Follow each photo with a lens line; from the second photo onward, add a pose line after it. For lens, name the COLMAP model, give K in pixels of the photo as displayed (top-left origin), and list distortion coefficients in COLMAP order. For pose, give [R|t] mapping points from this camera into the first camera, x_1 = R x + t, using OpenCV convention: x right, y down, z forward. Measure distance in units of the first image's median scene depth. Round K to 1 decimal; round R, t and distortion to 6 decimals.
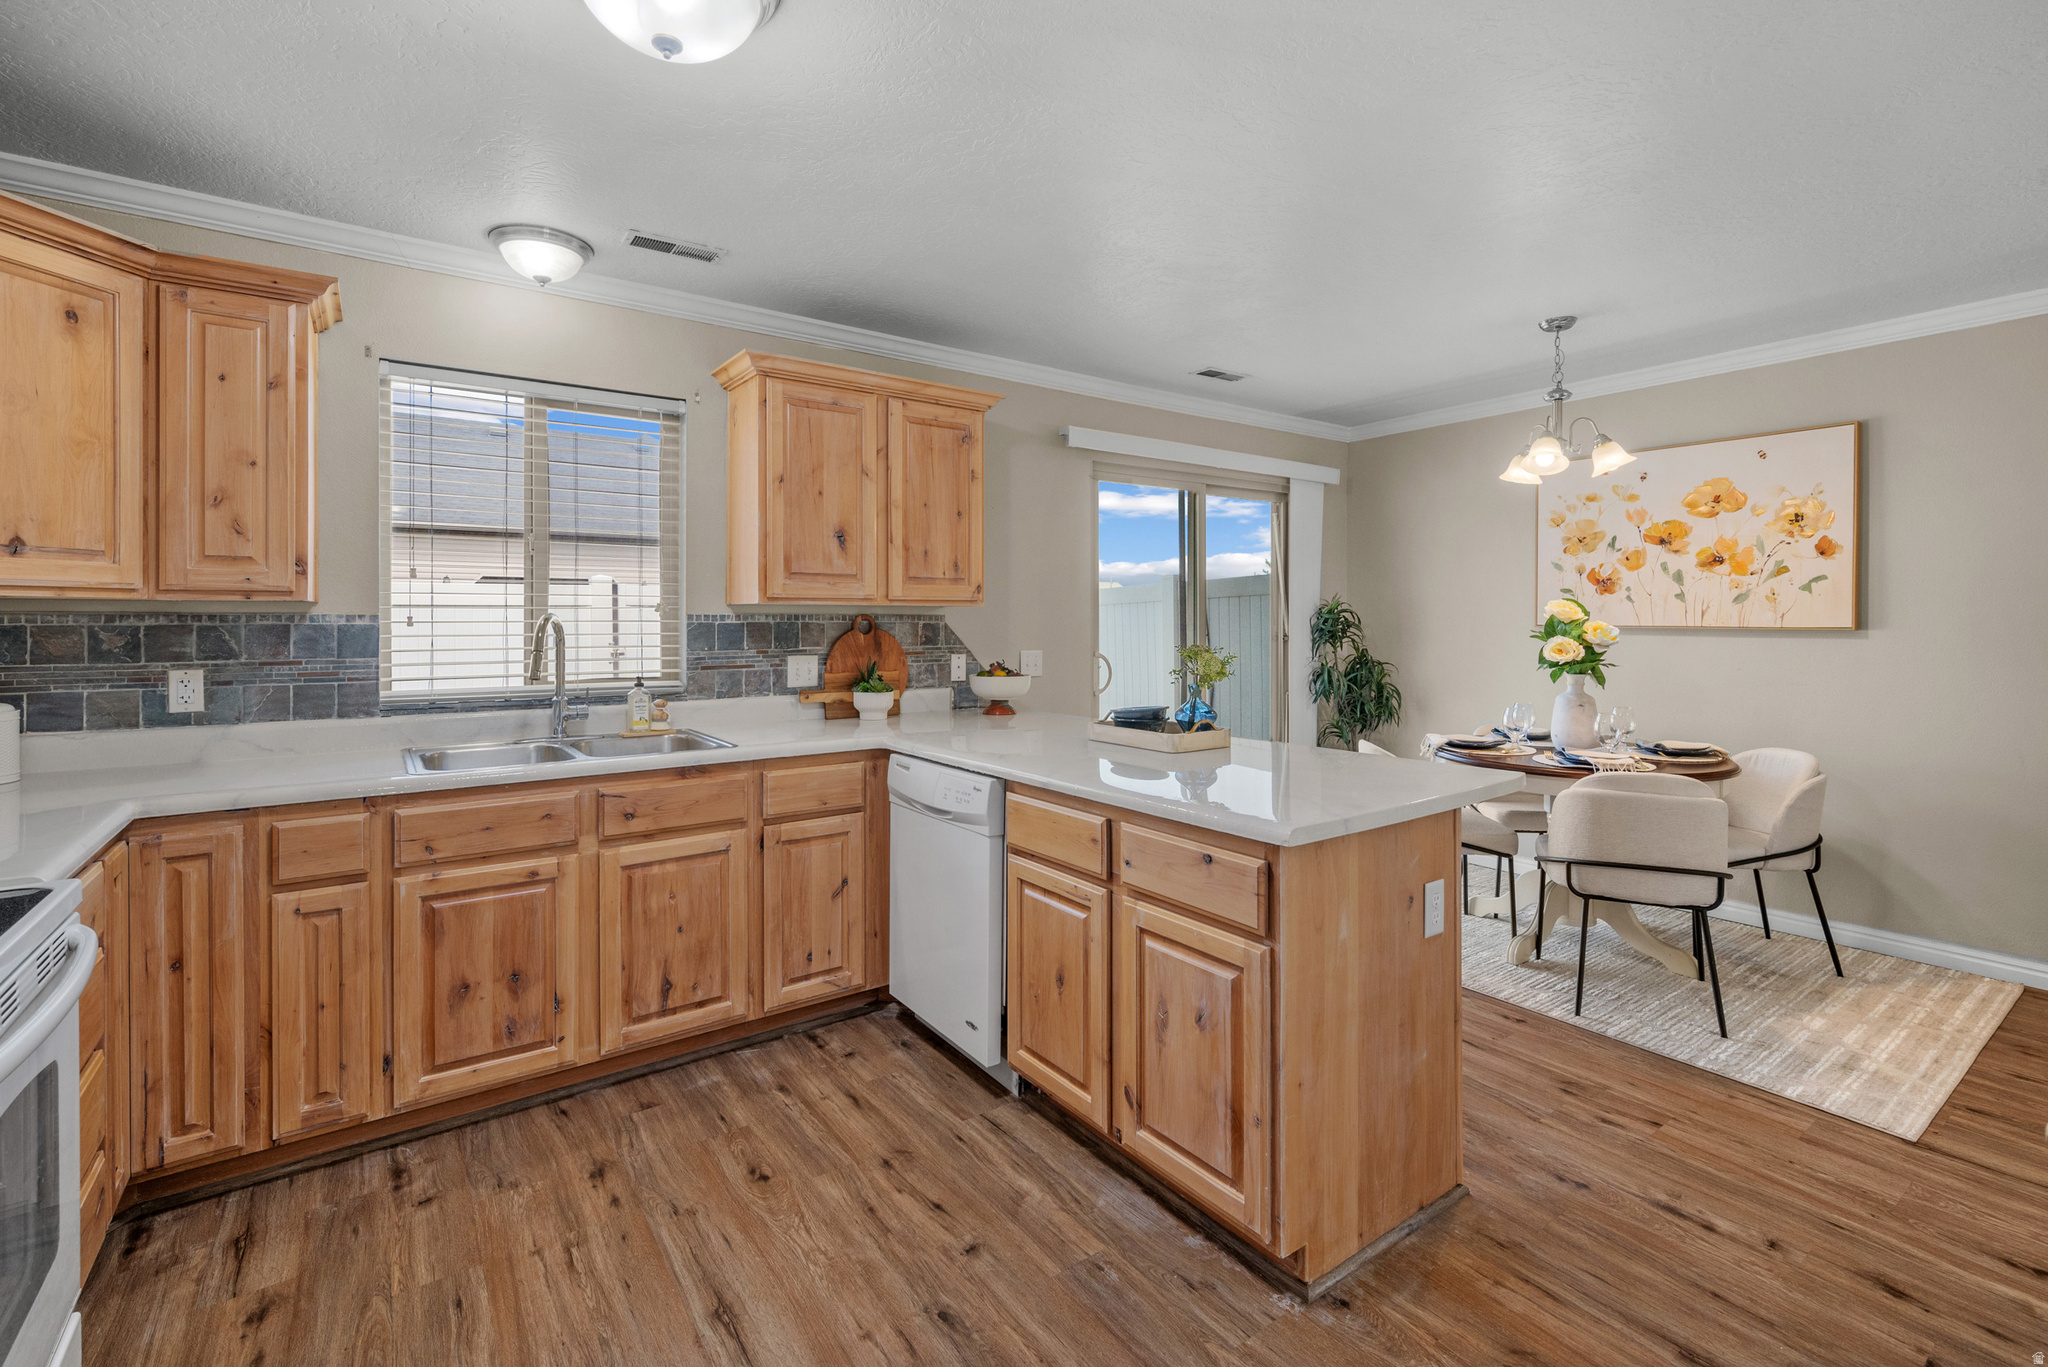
lens RADIAL K [[924.2, 0, 1010.7], [0, 924.2, 623.4], [0, 0, 1]] dist [-0.004987, 0.000218]
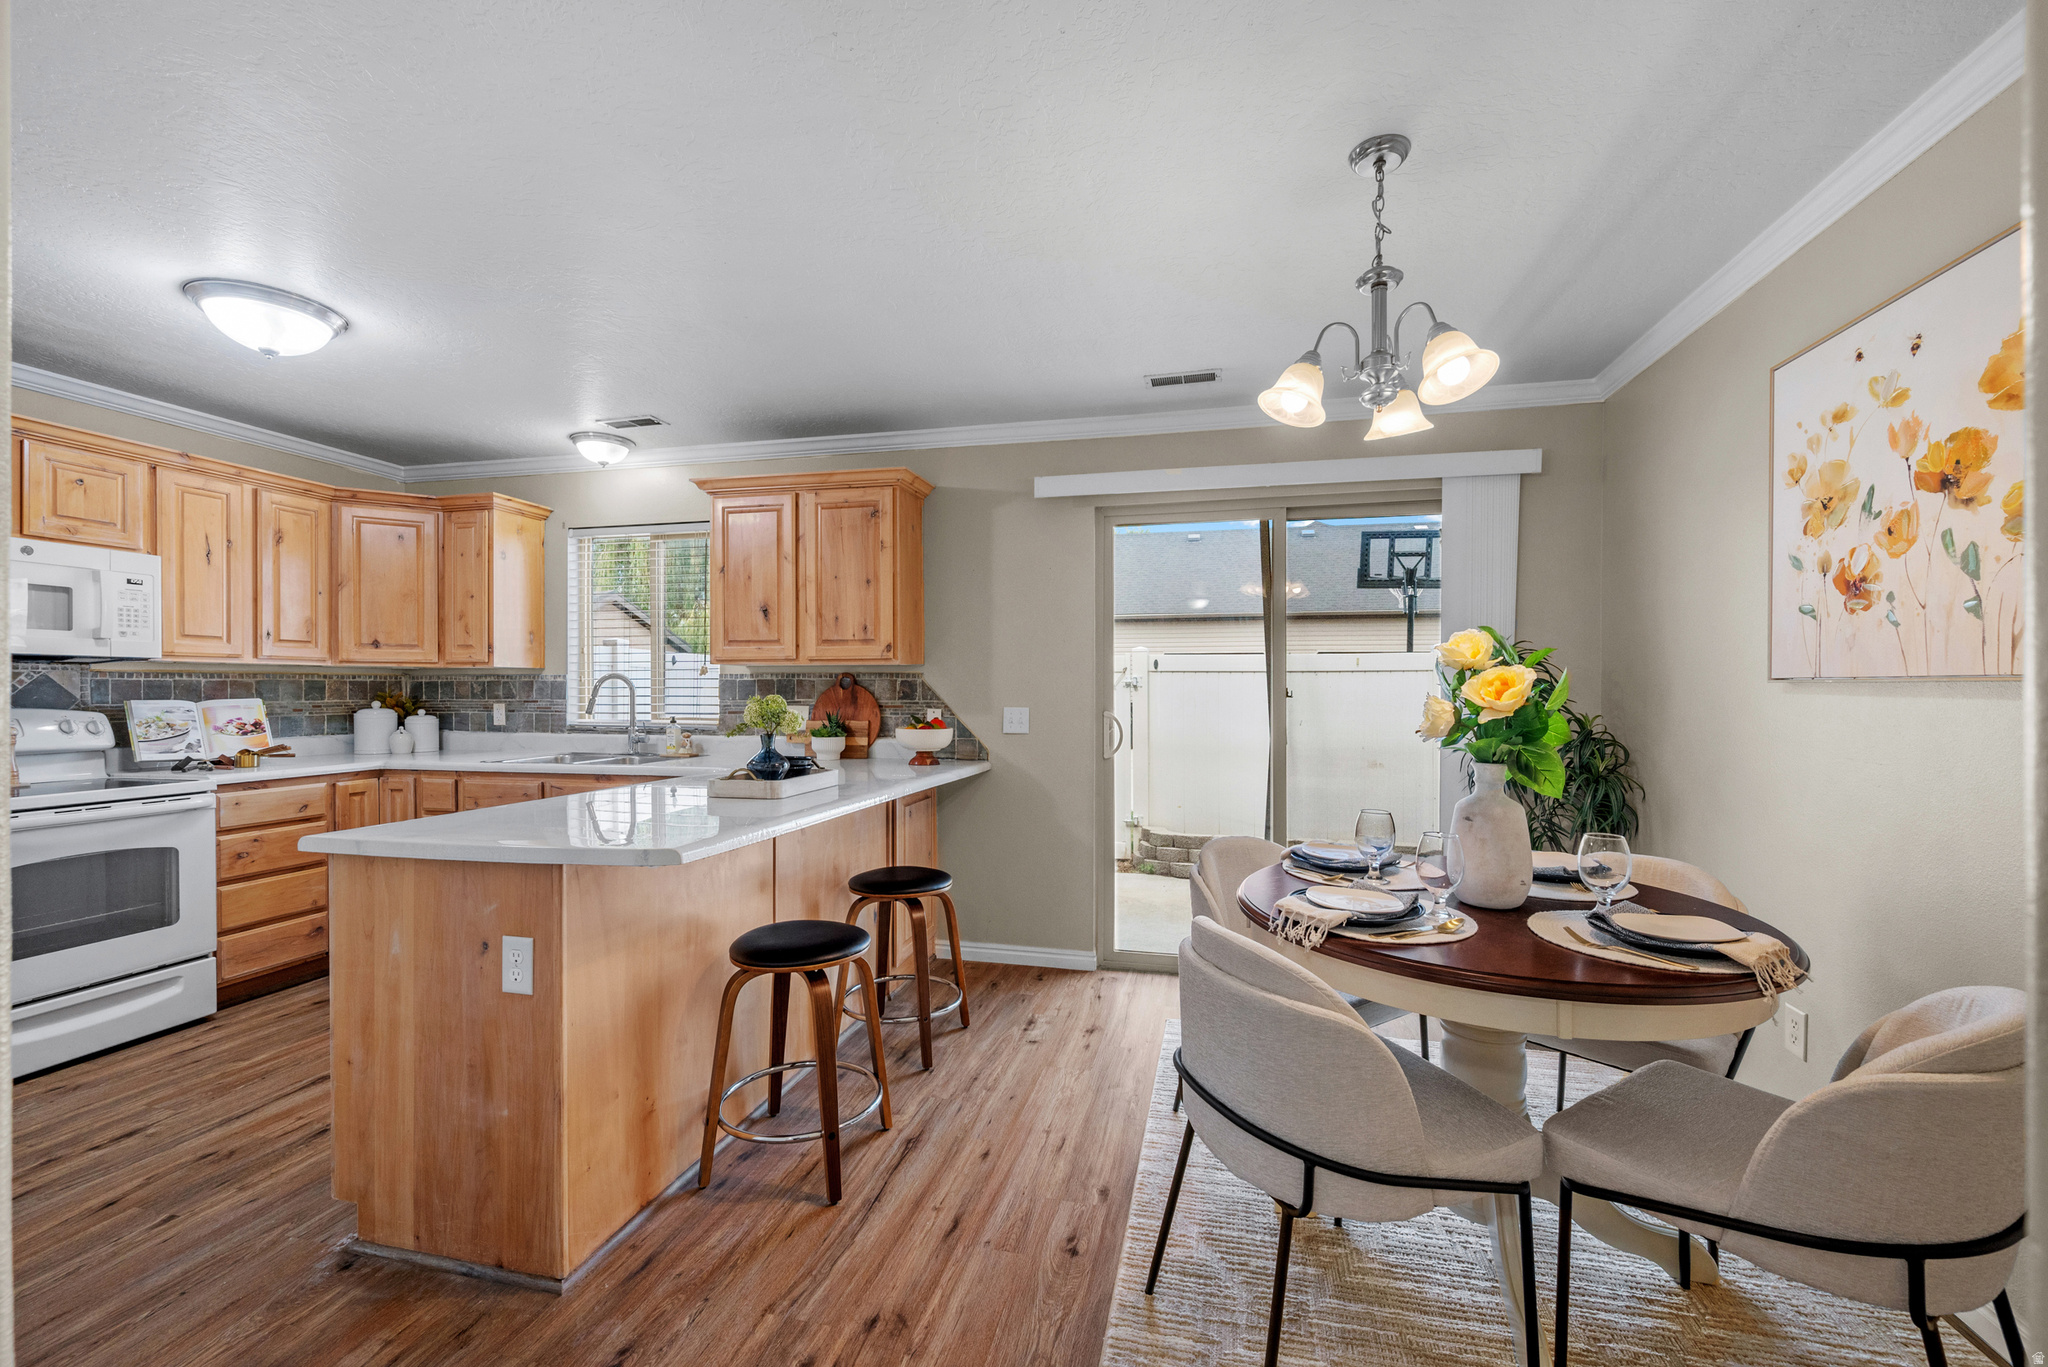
lens RADIAL K [[840.6, 0, 1030.1], [0, 840.6, 695.2], [0, 0, 1]] dist [-0.004438, 0.000248]
pose [[0.655326, 0.006087, -0.755322, 0.820480], [-0.004079, 0.999981, 0.004520, 0.013587], [0.755335, 0.000119, 0.655339, 0.468257]]
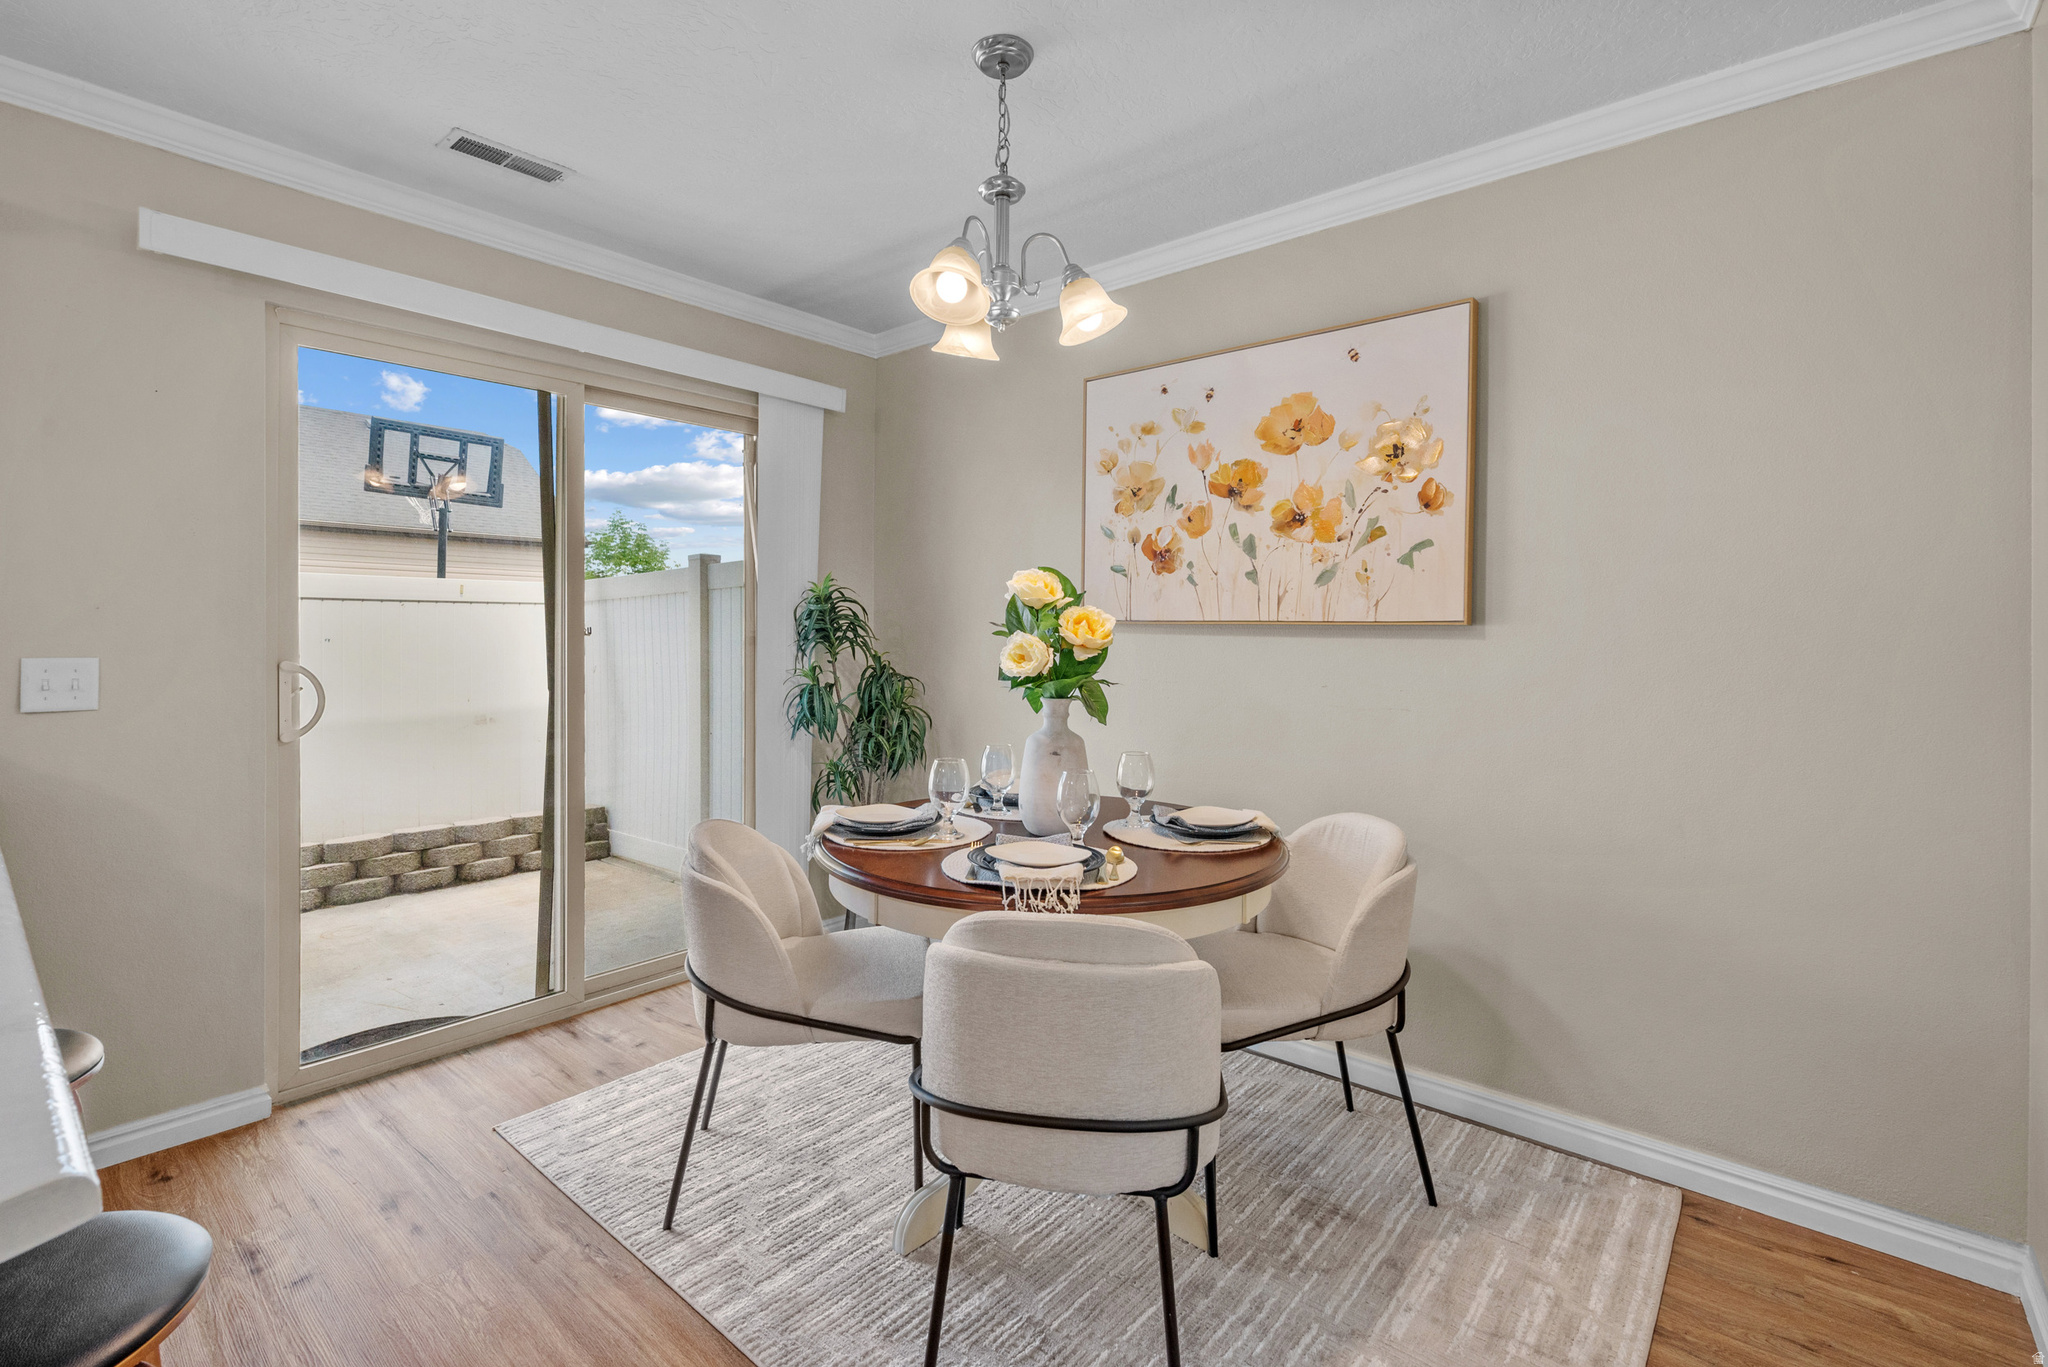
lens RADIAL K [[928.0, 0, 1030.2], [0, 928.0, 637.8], [0, 0, 1]] dist [-0.003257, -0.000635]
pose [[0.968514, 0.005428, 0.248898, 0.457939], [-0.006415, 0.999974, 0.003154, 0.015771], [-0.248875, -0.004651, 0.968525, 0.446976]]
